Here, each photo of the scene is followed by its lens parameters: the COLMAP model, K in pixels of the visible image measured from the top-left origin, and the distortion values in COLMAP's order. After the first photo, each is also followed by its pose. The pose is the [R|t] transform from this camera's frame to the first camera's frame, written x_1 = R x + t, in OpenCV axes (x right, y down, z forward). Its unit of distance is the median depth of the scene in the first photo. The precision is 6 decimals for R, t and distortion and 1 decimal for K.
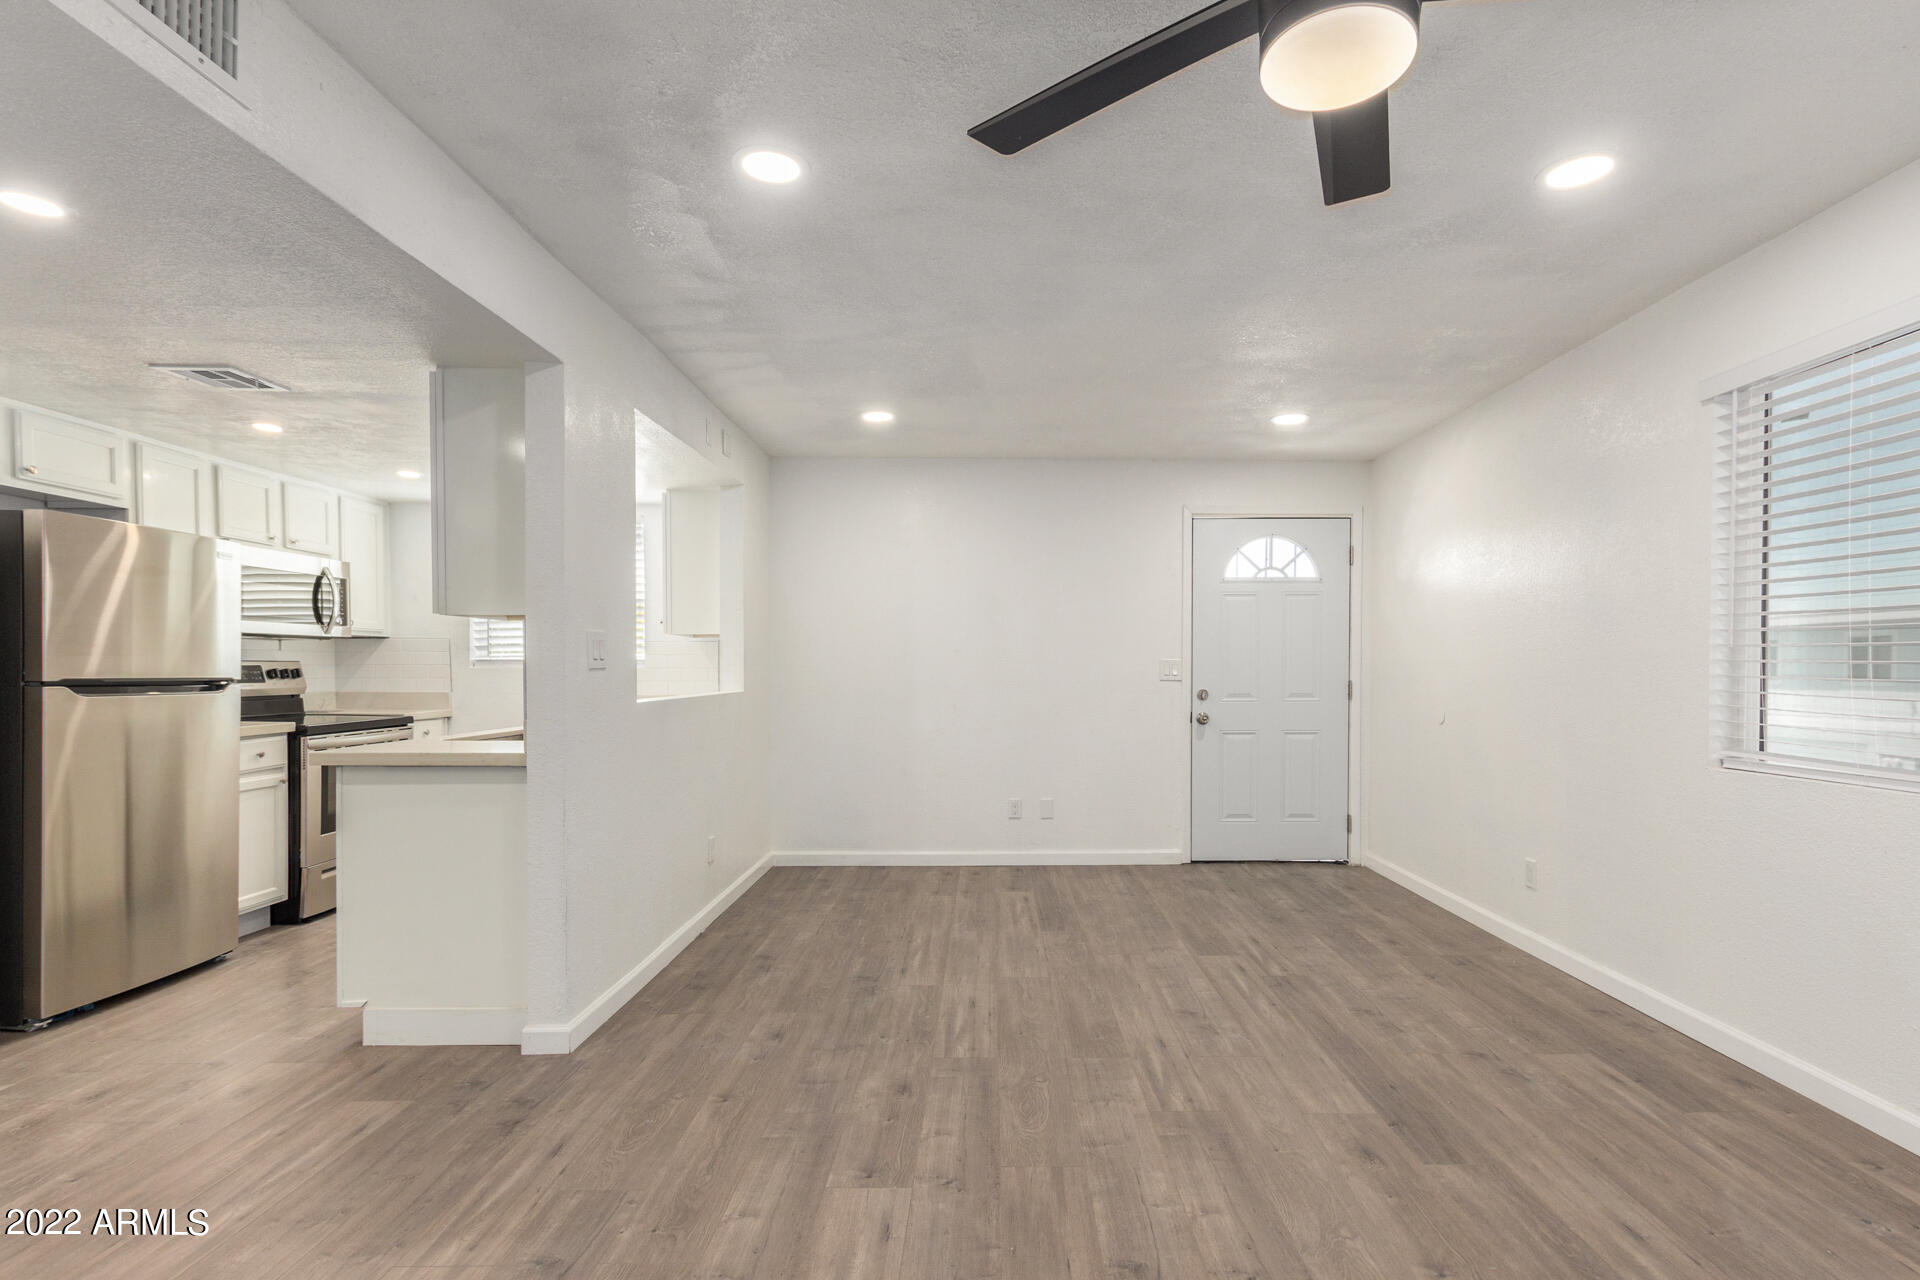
lens RADIAL K [[911.9, 0, 1004.2], [0, 911.9, 681.3], [0, 0, 1]] dist [0.003485, 0.000114]
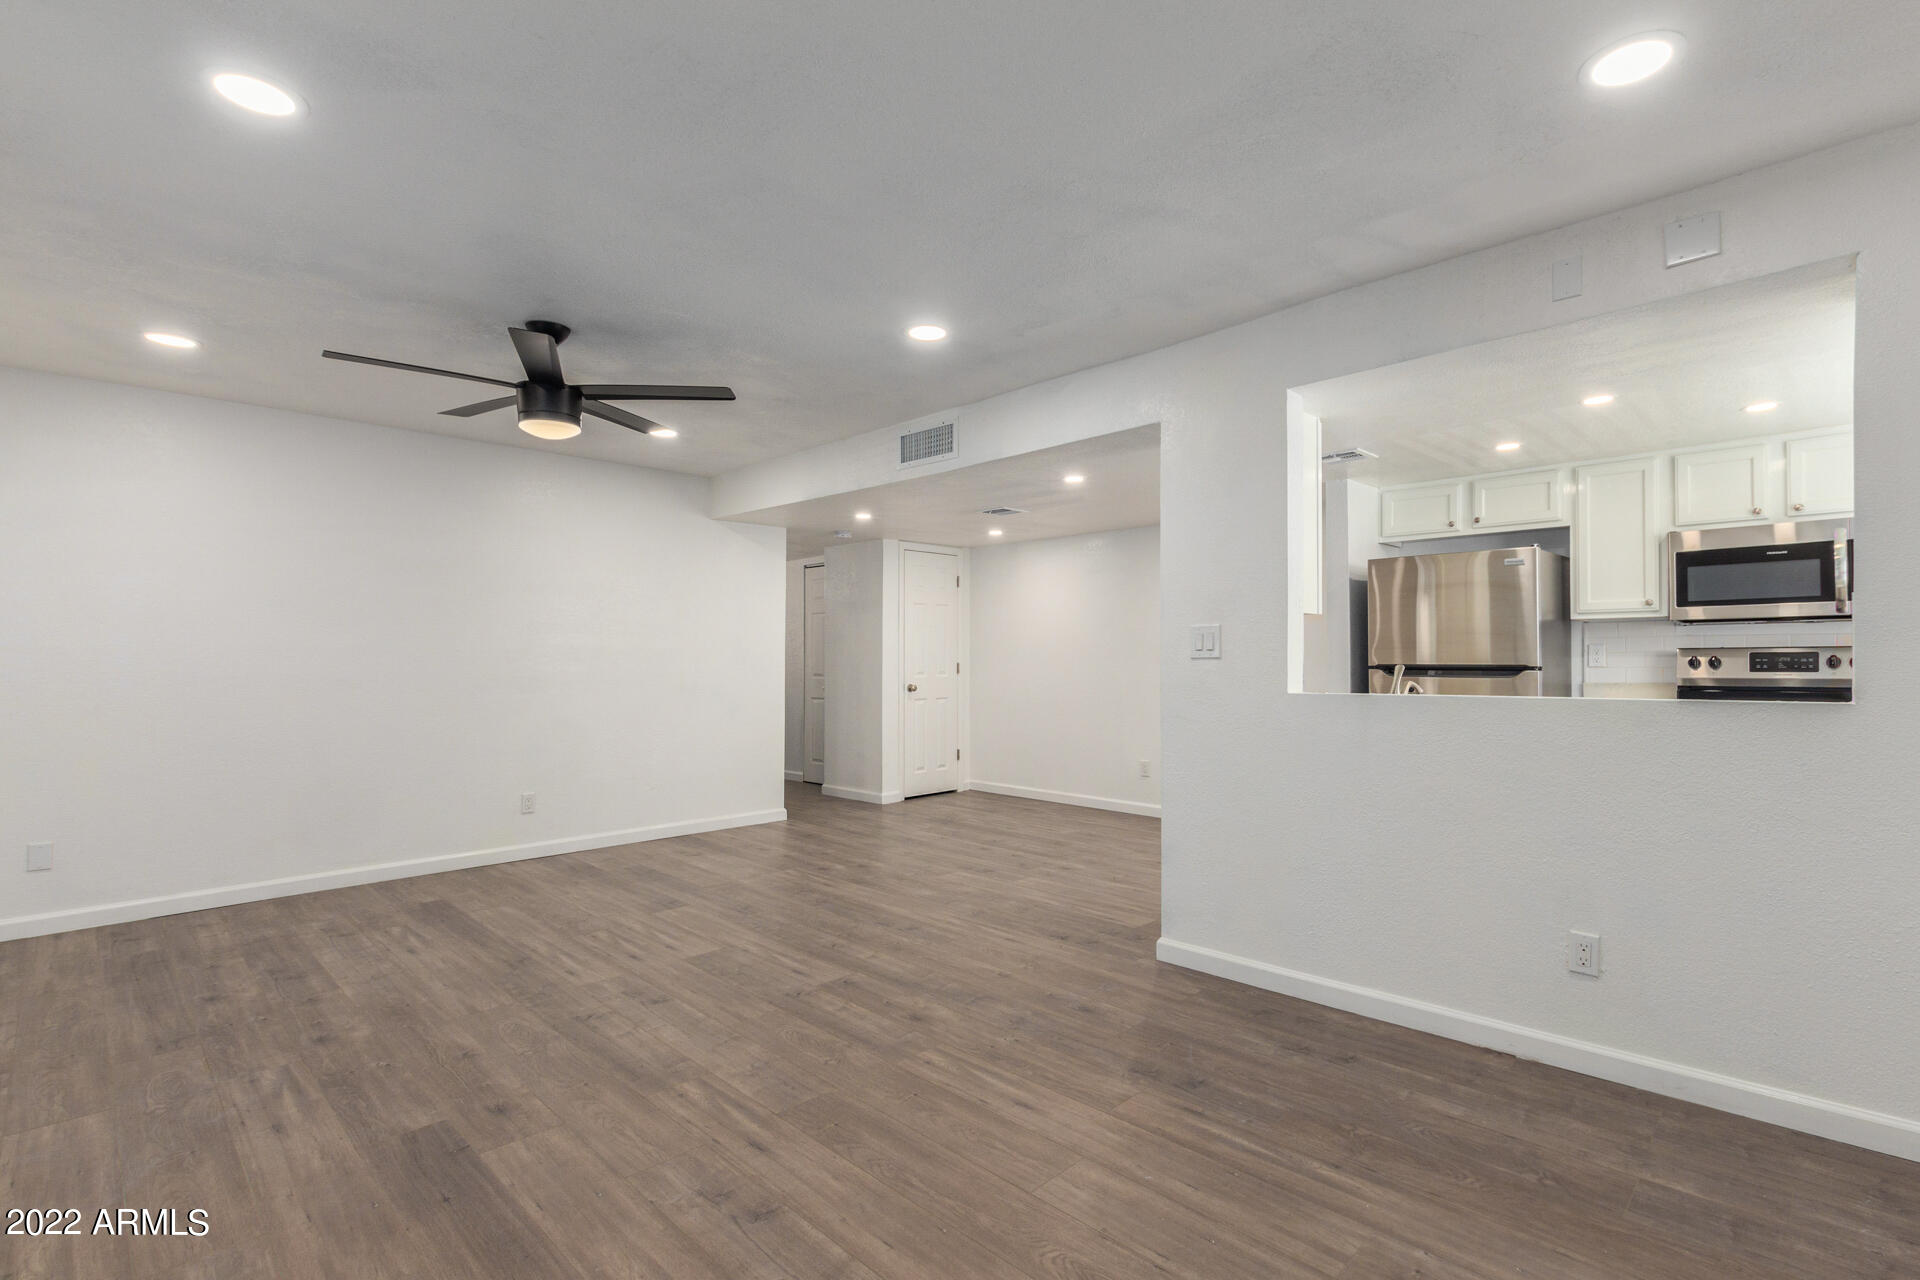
lens RADIAL K [[911.9, 0, 1004.2], [0, 911.9, 681.3], [0, 0, 1]] dist [0.003485, 0.000114]
pose [[-0.705299, 0.019216, -0.708649, 0.447587], [-0.005081, 0.999470, 0.032159, -0.021880], [0.708892, 0.026282, -0.704828, 1.327008]]
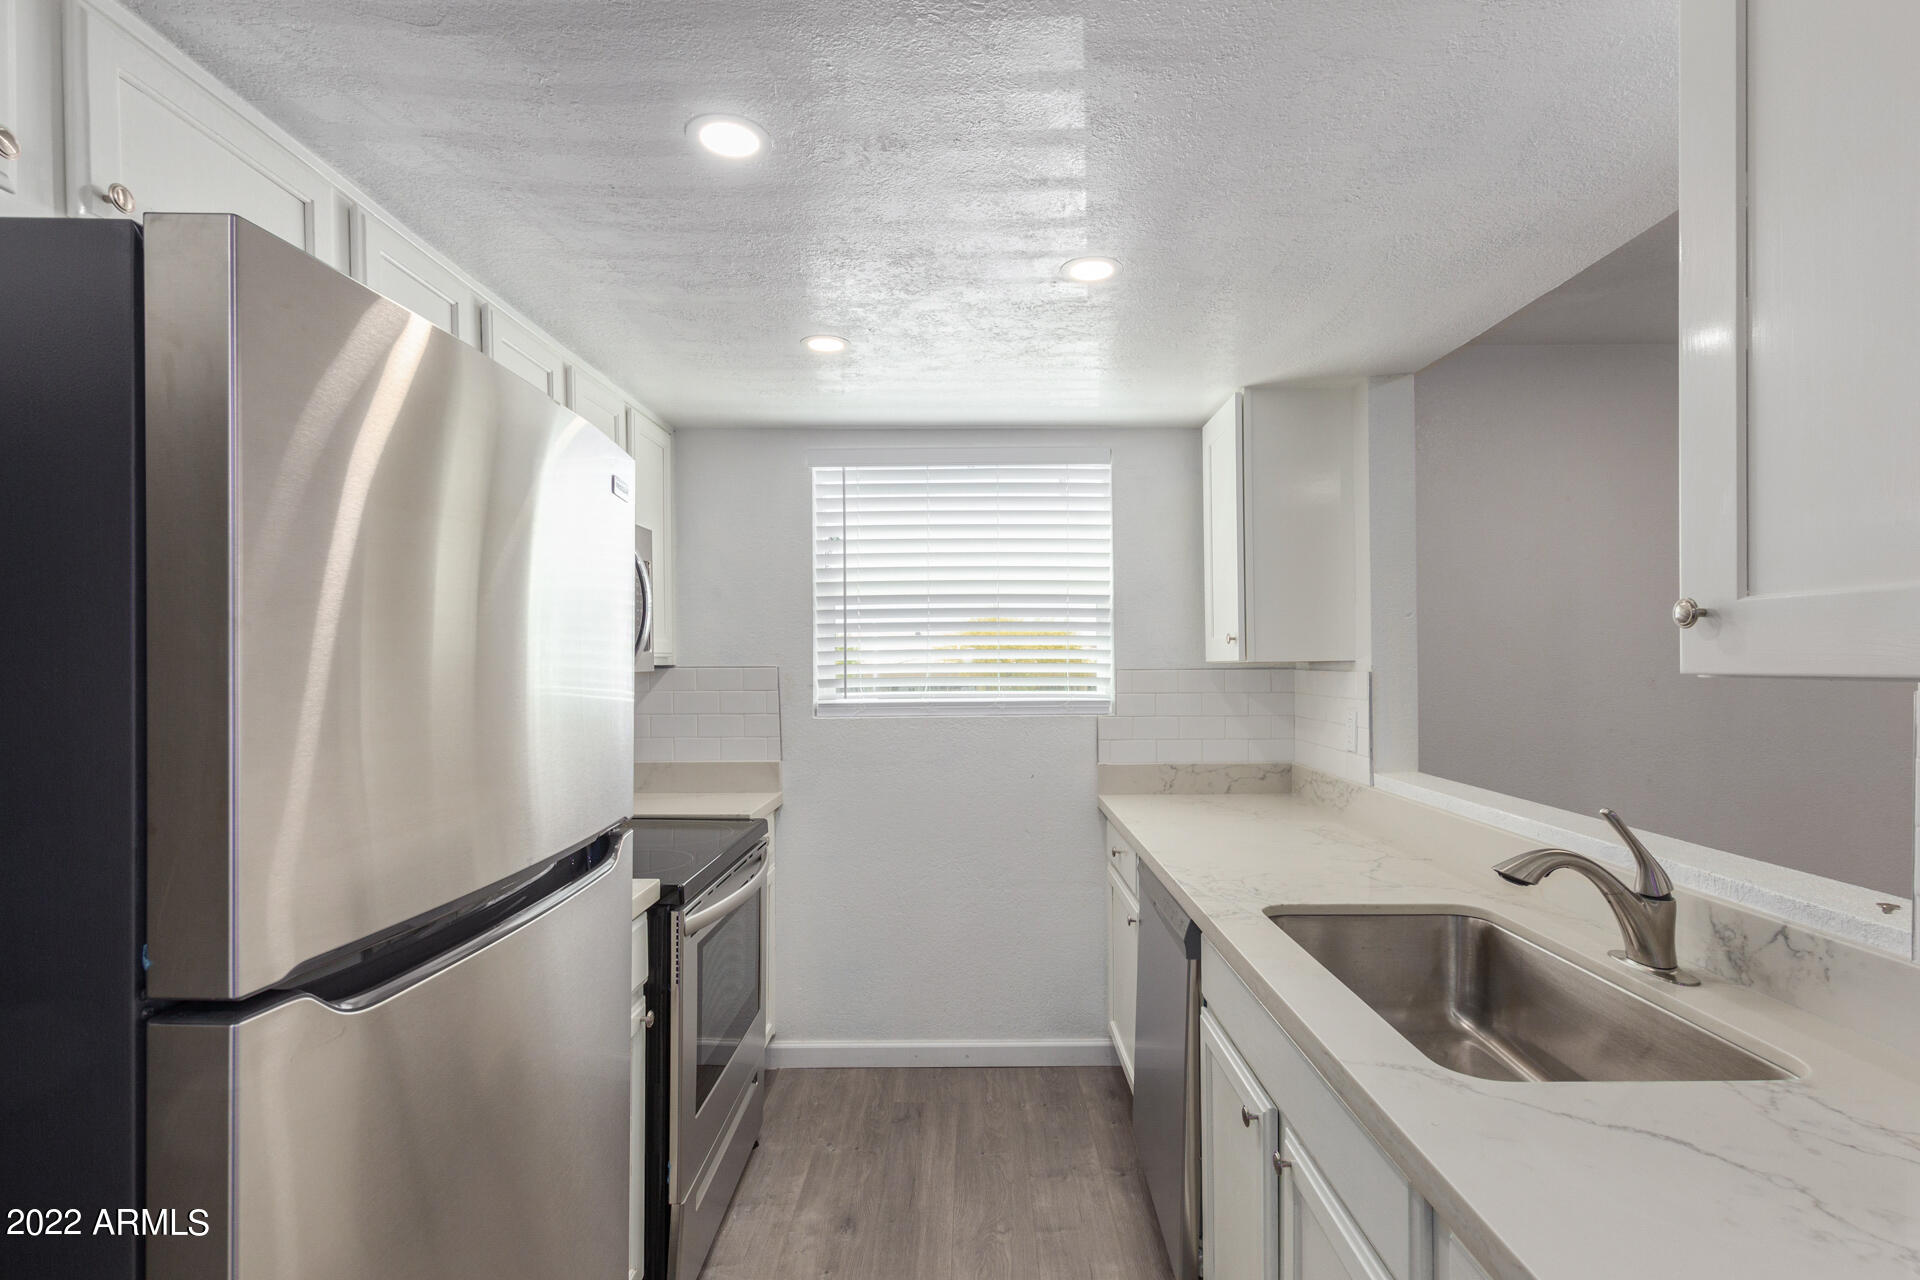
lens RADIAL K [[930.6, 0, 985.8], [0, 930.6, 666.8], [0, 0, 1]] dist [0.004106, 0.000347]
pose [[0.999900, -0.003757, -0.013632, -0.683196], [0.003628, 0.999949, -0.009477, -0.060057], [0.013666, 0.009427, 0.999862, 0.615458]]
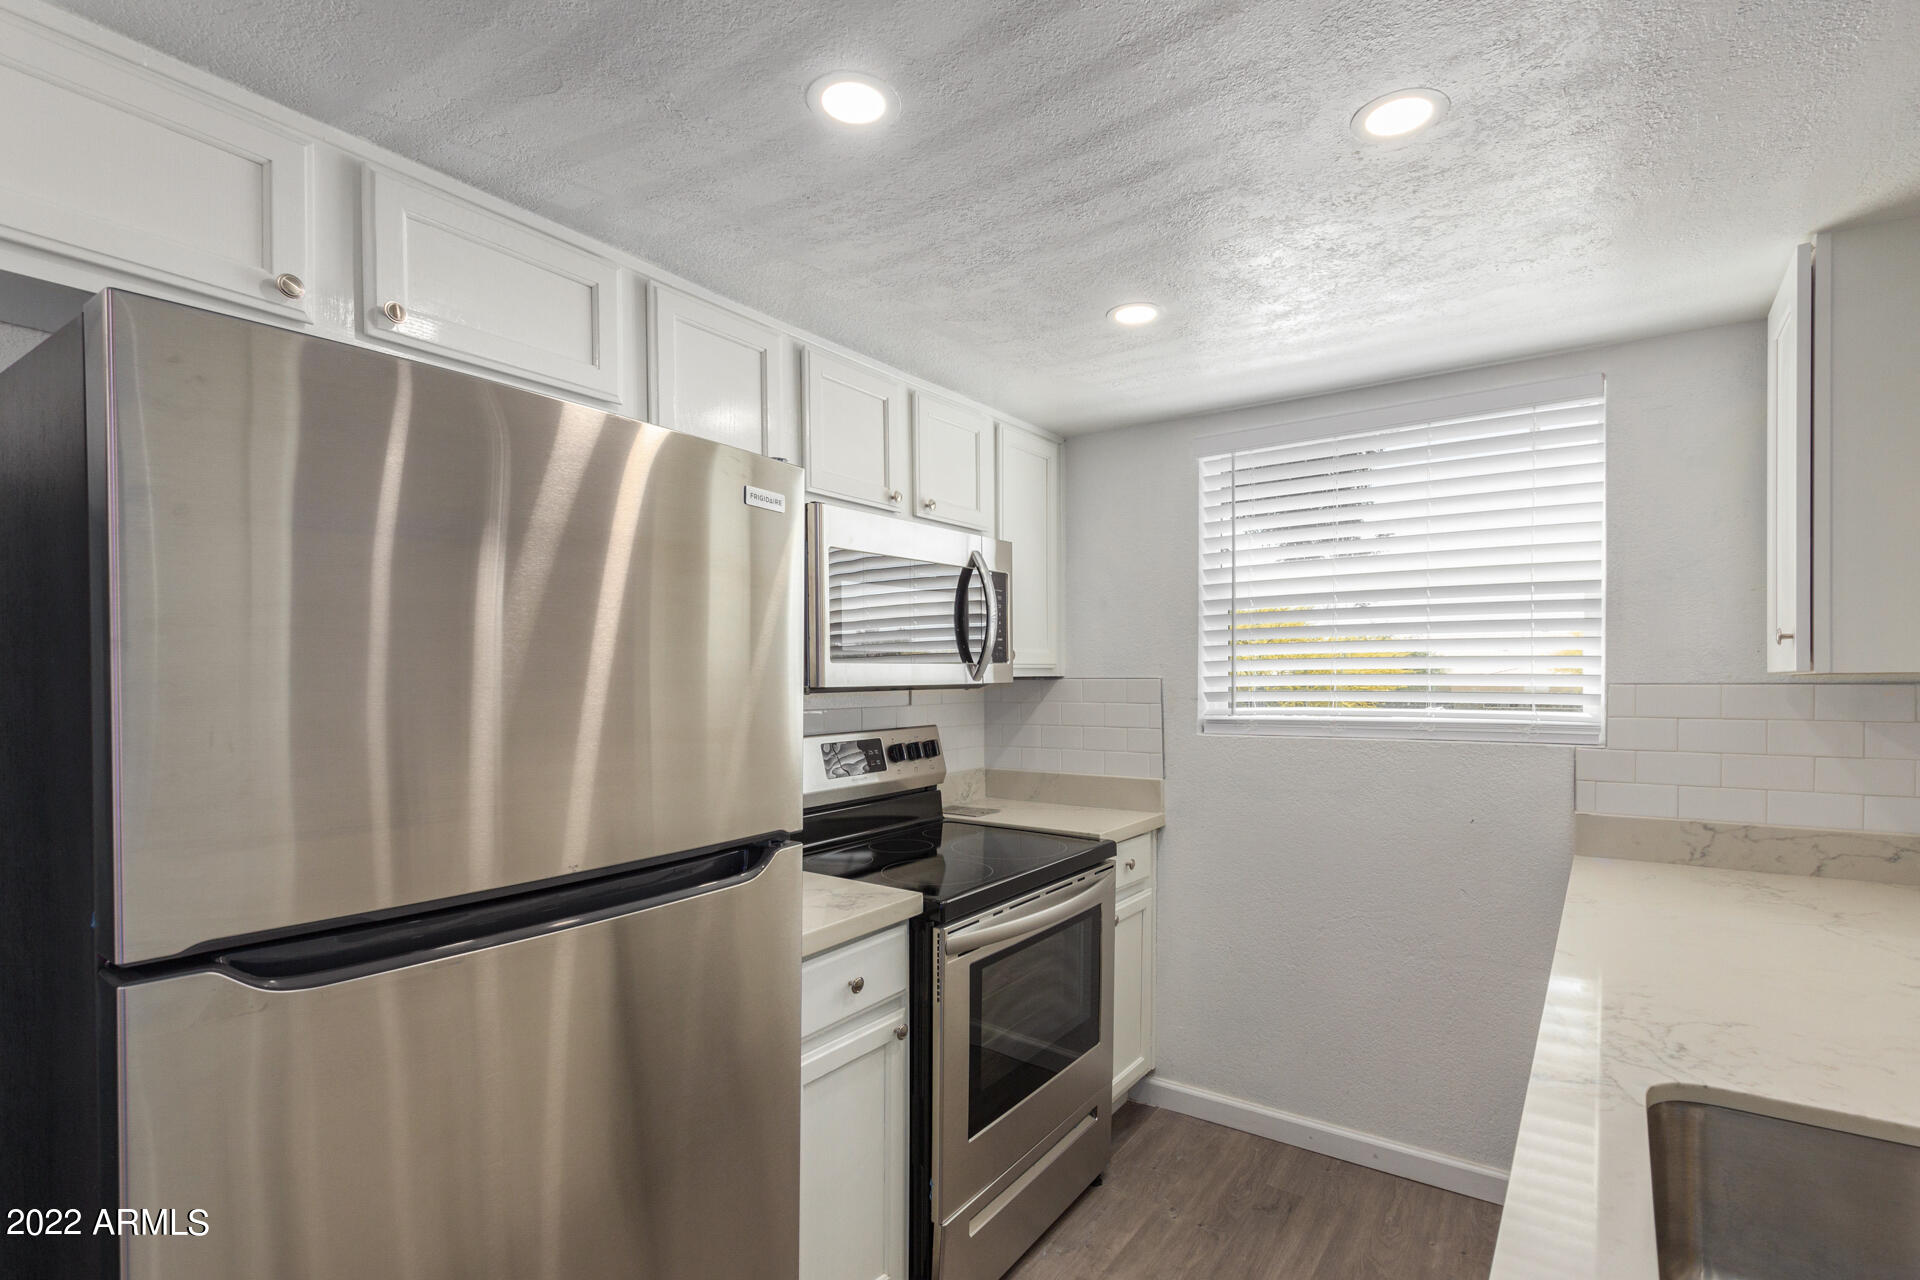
lens RADIAL K [[913.3, 0, 967.4], [0, 913.3, 688.4], [0, 0, 1]] dist [0.000020, 0.000330]
pose [[0.806347, 0.006153, -0.591410, -0.560212], [-0.005011, 0.999981, 0.003572, -0.061988], [0.591421, 0.000083, 0.806363, 0.737931]]
